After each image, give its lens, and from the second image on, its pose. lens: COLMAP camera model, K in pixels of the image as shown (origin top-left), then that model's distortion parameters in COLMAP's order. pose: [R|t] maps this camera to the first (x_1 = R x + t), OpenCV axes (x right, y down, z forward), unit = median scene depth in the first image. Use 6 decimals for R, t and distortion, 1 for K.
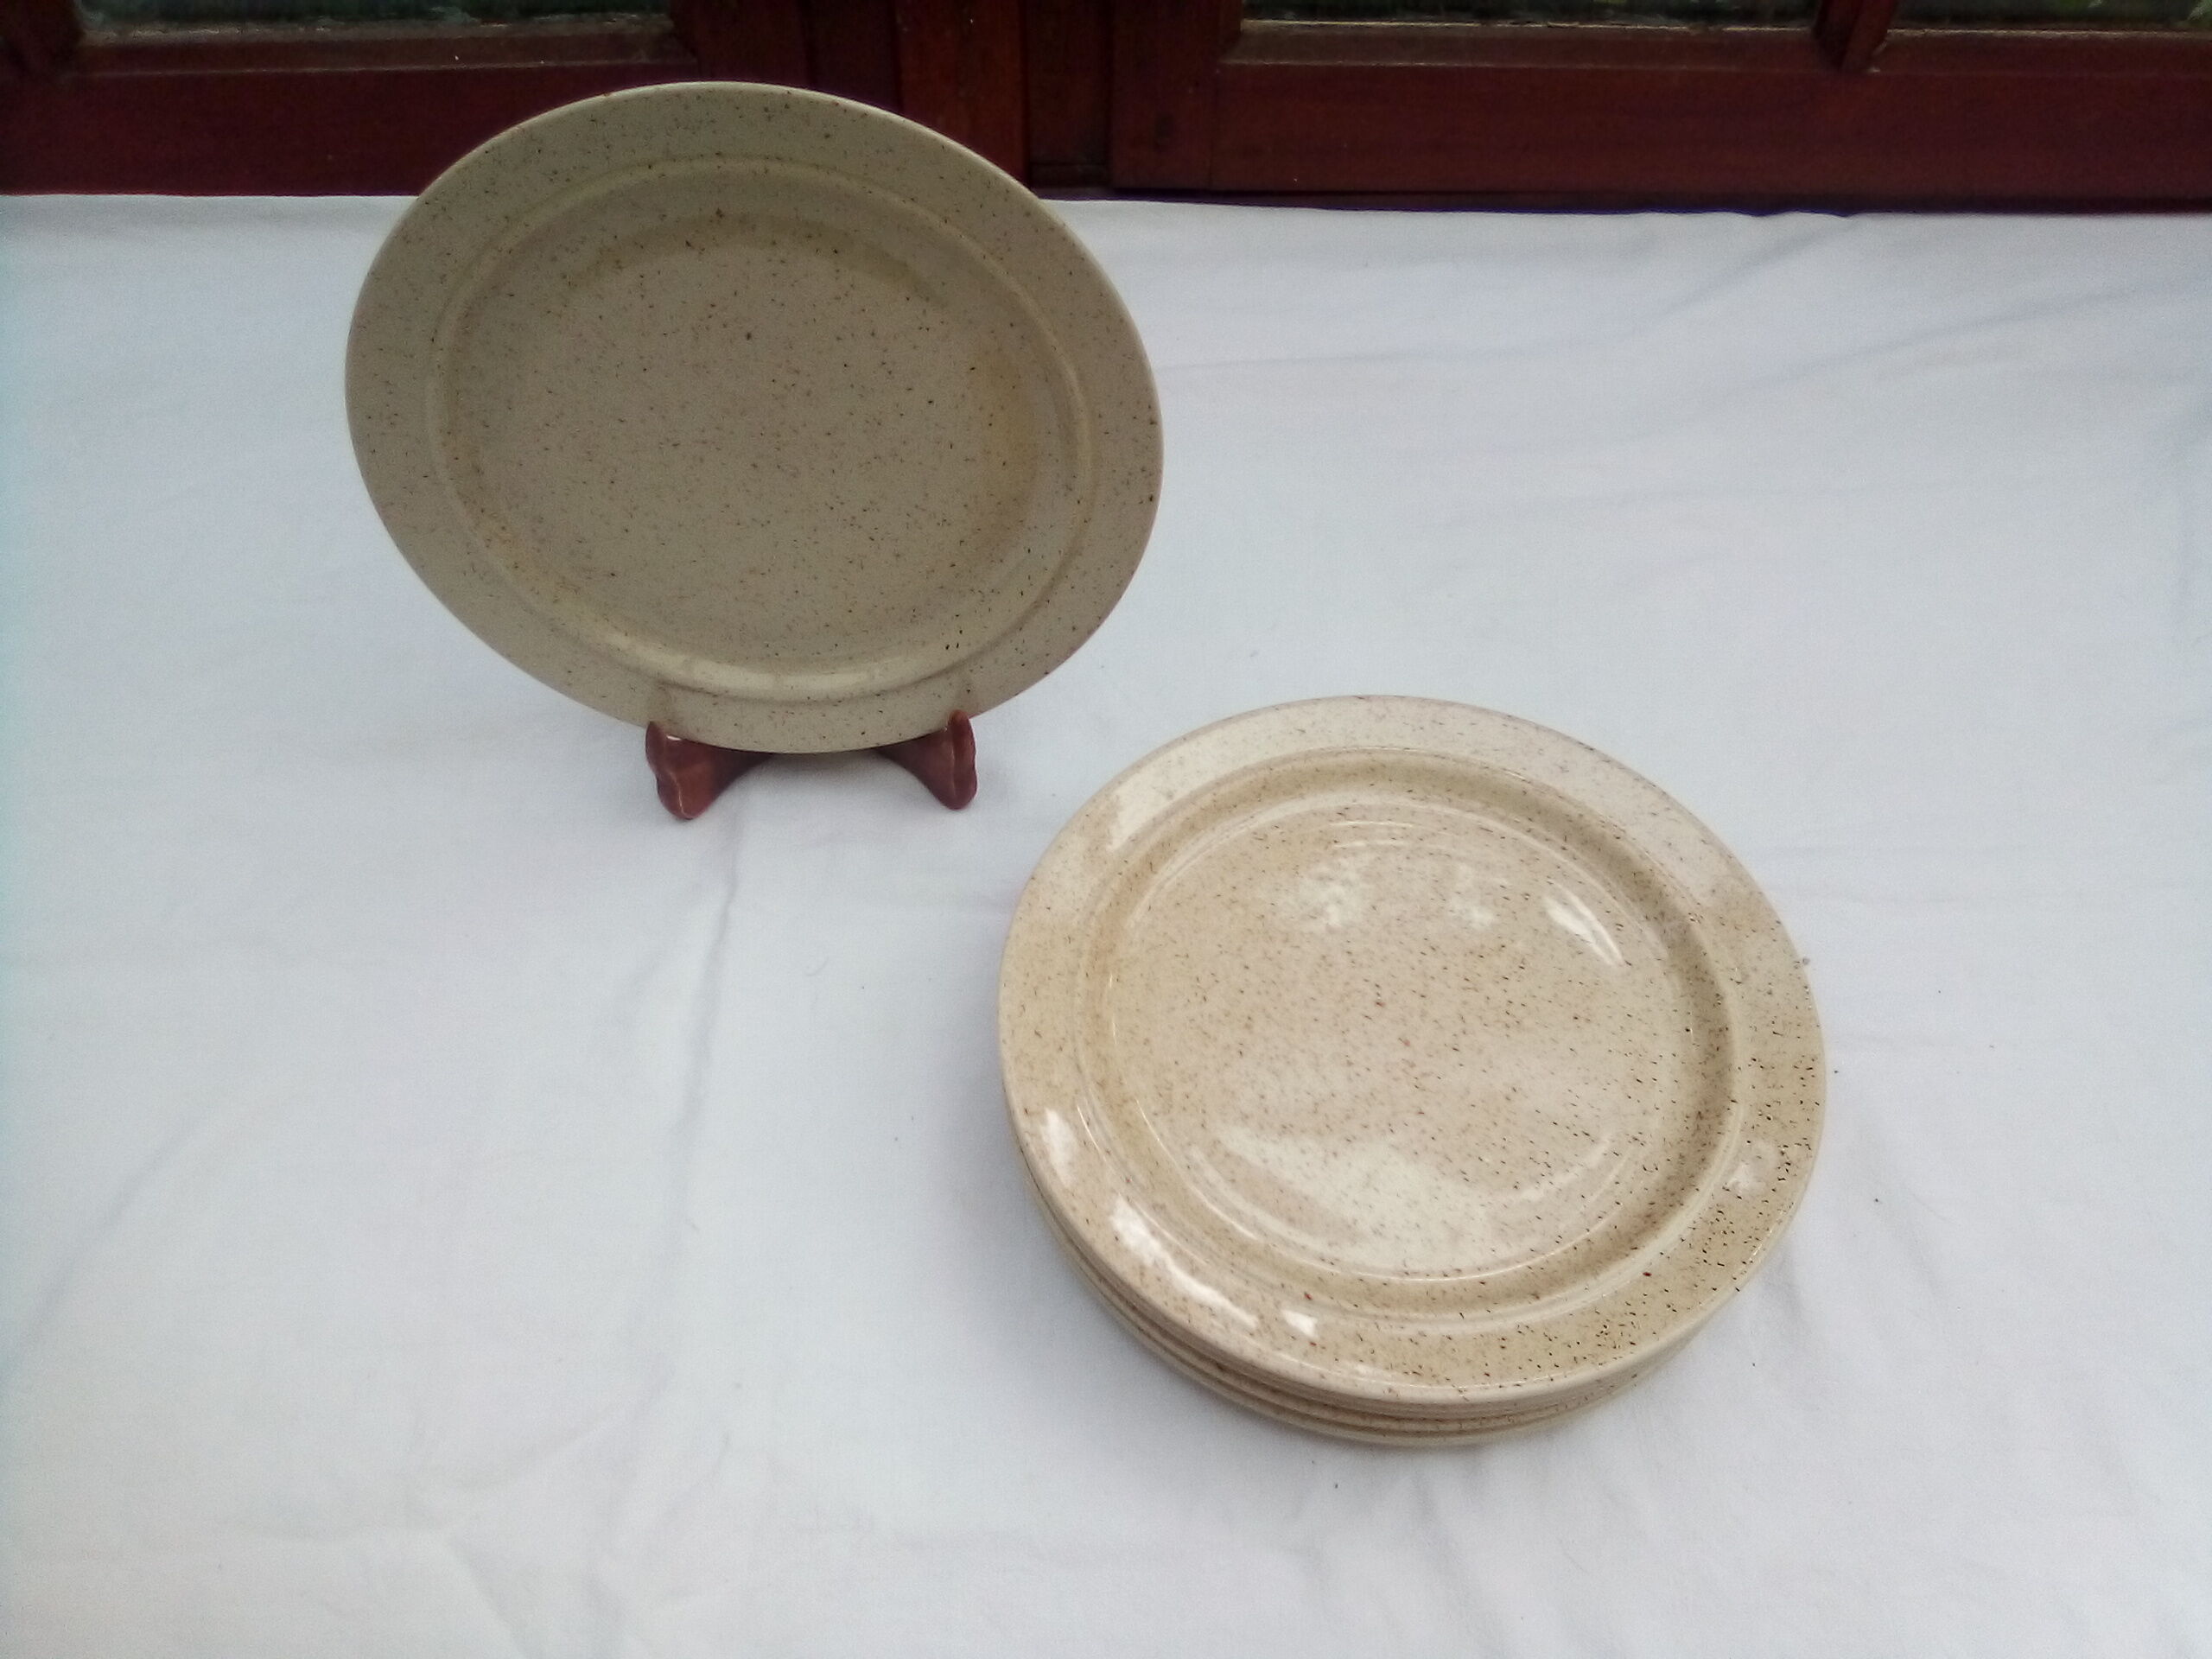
lens RADIAL K [[1820.0, 0, 1106.0], [0, 1820.0, 829.5], [0, 0, 1]] dist [0.095829, 0.009458]
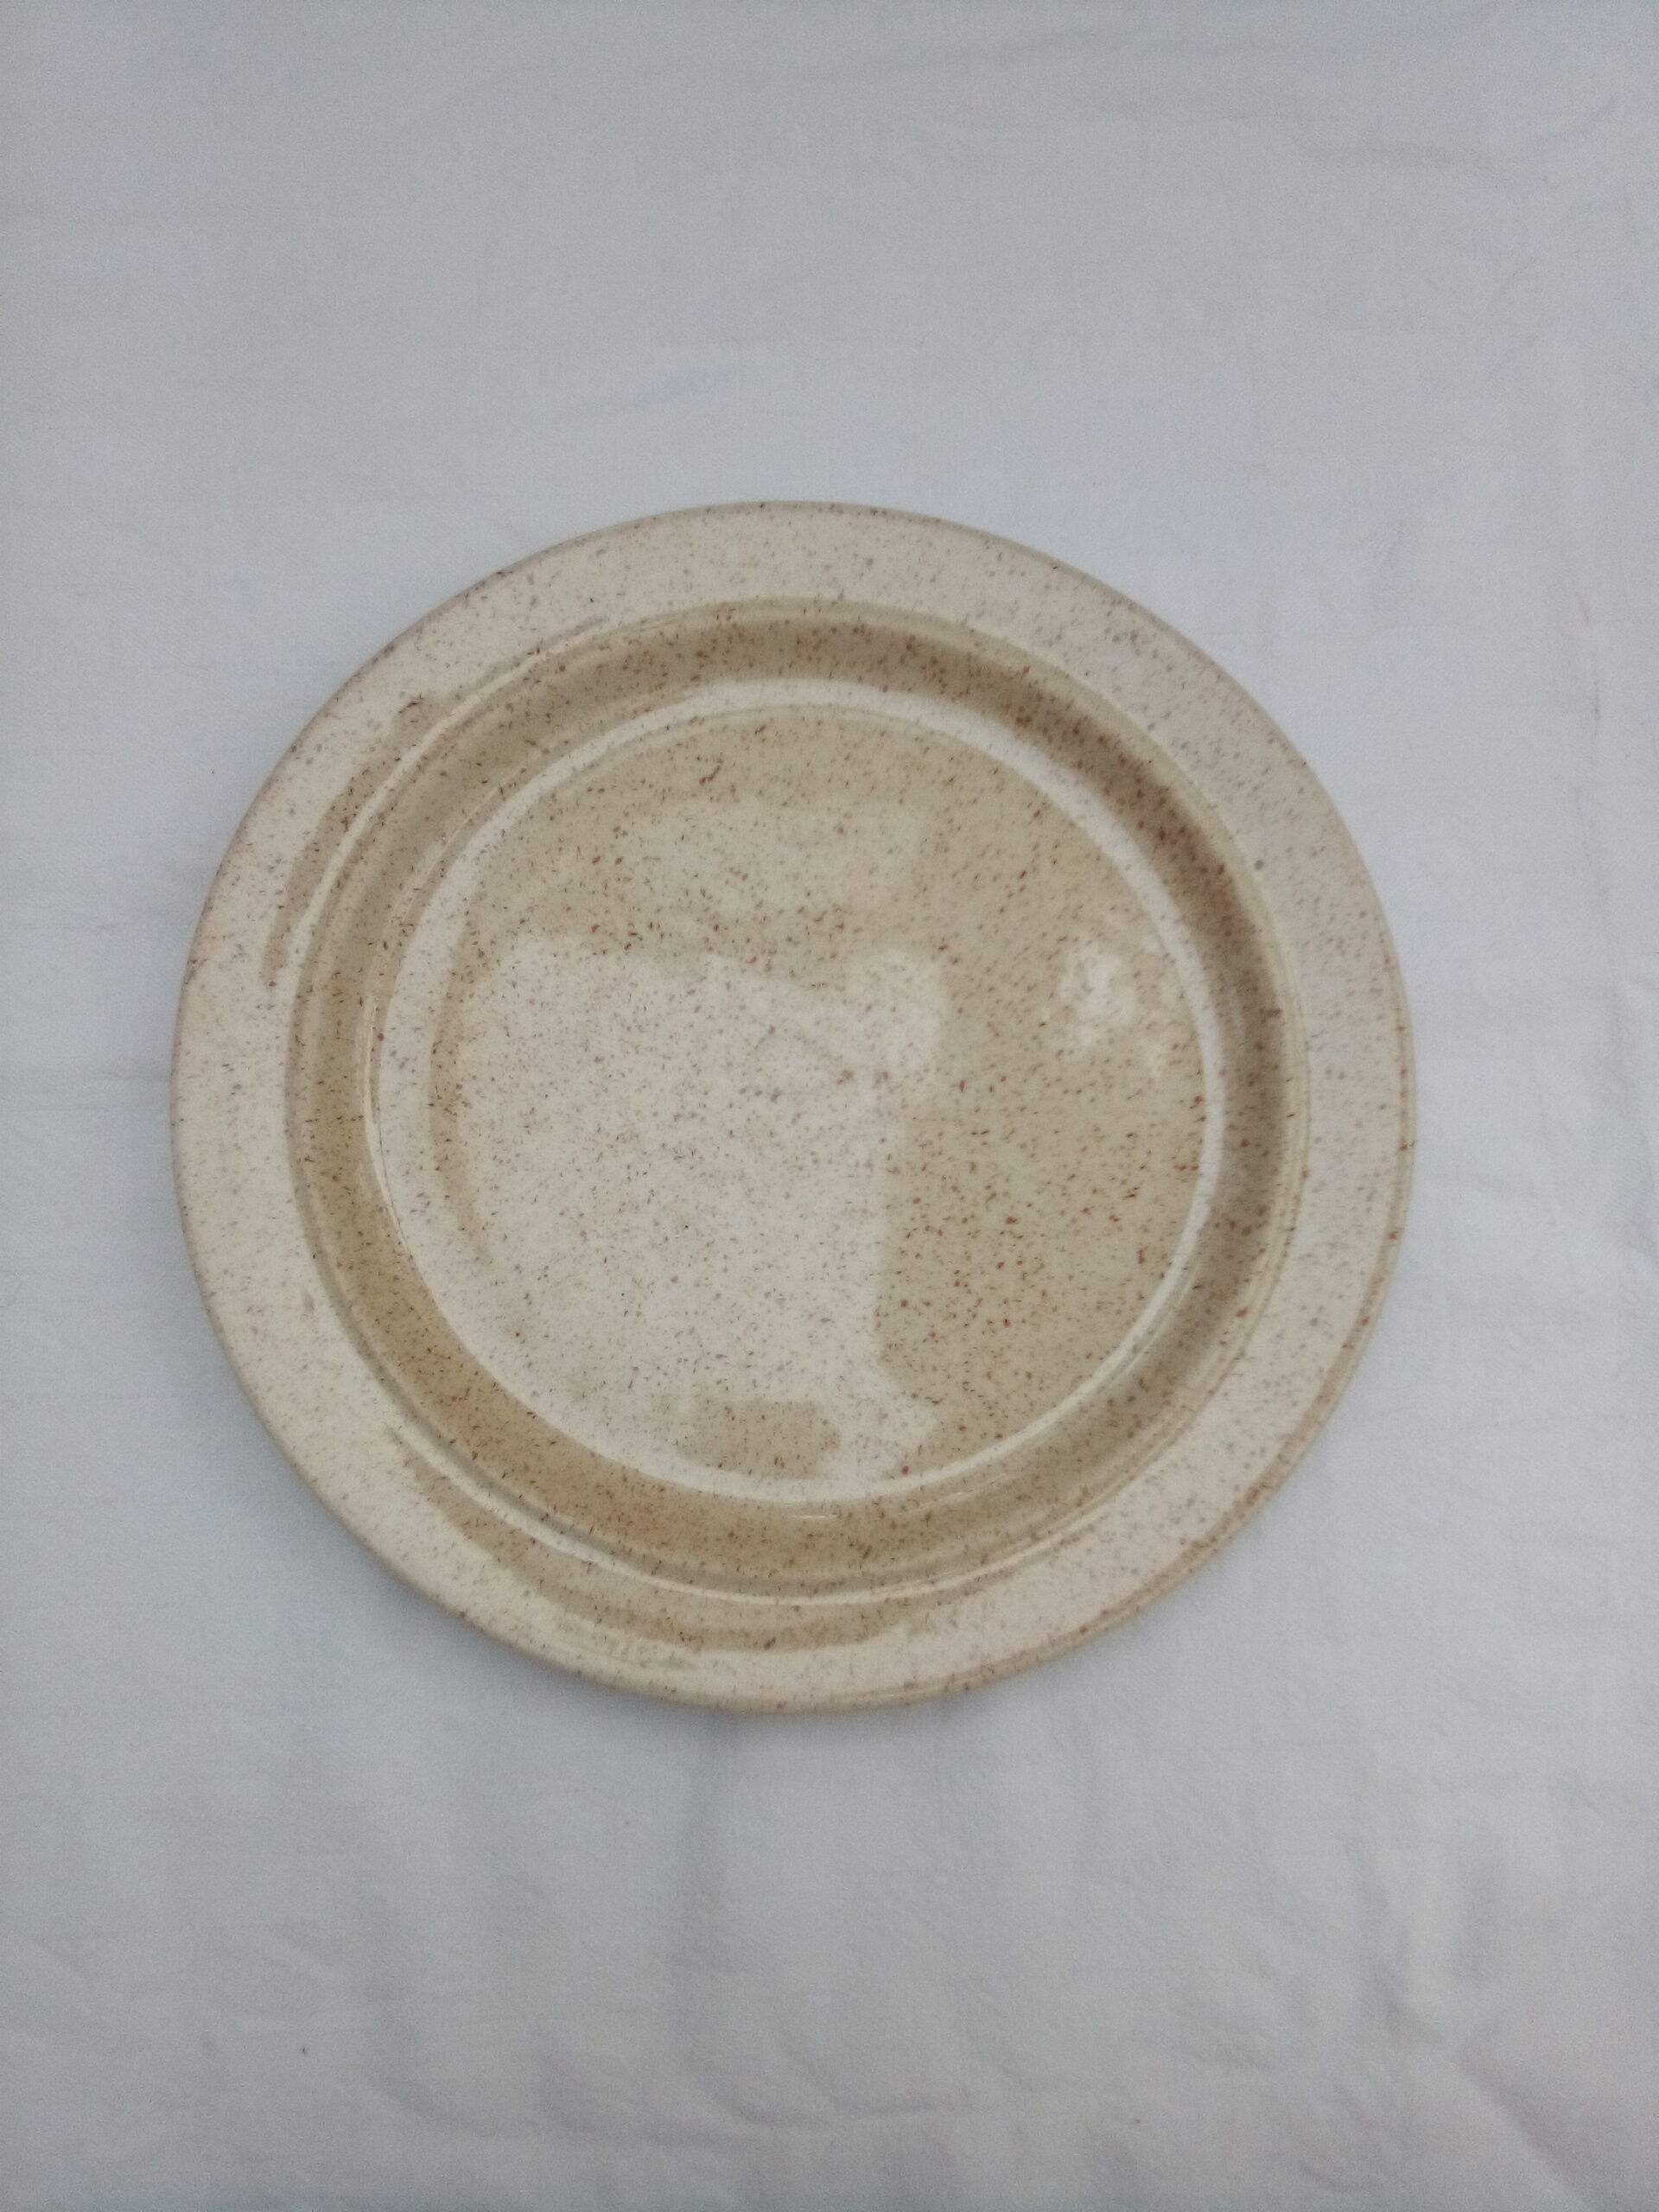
lens RADIAL K [[1820.0, 0, 829.5], [0, 1820.0, 1106.0], [0, 0, 1]] dist [0.095829, 0.009458]
pose [[0.153439, -0.962263, 0.224736, 0.001242], [0.756370, 0.260723, 0.599940, -0.286200], [-0.635894, 0.077929, 0.767832, 0.485593]]
